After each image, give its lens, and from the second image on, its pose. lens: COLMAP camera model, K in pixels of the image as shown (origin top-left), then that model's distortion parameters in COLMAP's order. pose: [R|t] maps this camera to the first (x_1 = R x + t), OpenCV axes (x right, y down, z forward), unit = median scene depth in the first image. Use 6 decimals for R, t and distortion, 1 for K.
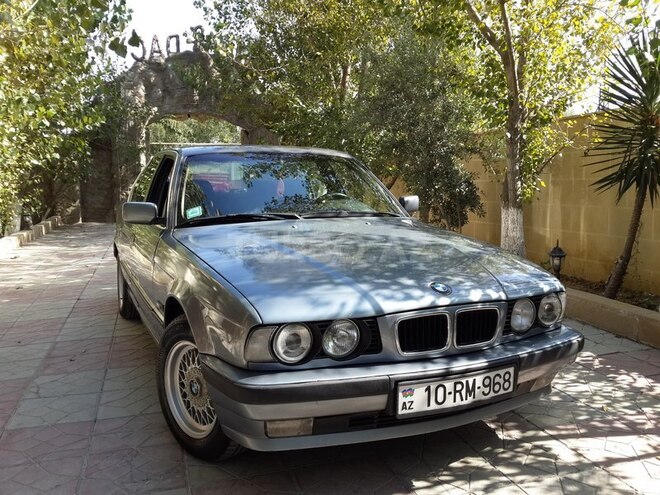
lens RADIAL K [[603.9, 0, 330.0], [0, 603.9, 247.5], [0, 0, 1]] dist [0.054414, -0.002711]
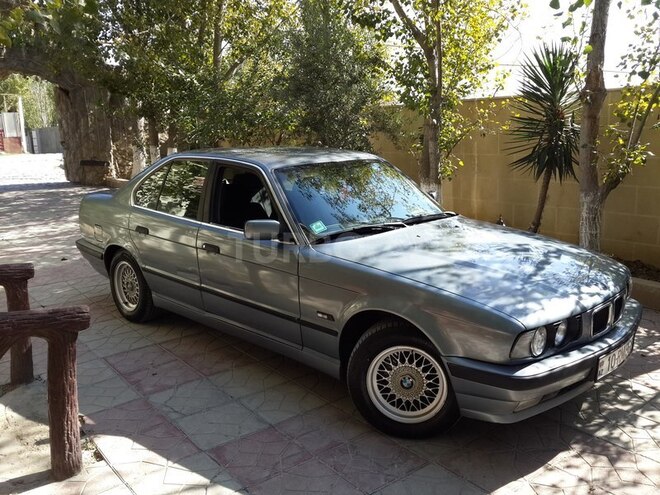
lens RADIAL K [[603.9, 0, 330.0], [0, 603.9, 247.5], [0, 0, 1]] dist [0.054414, -0.002711]
pose [[0.936216, -0.086160, 0.340700, -0.719697], [0.059002, 0.994255, 0.089308, -0.147089], [-0.346437, -0.063510, 0.935921, -0.055182]]
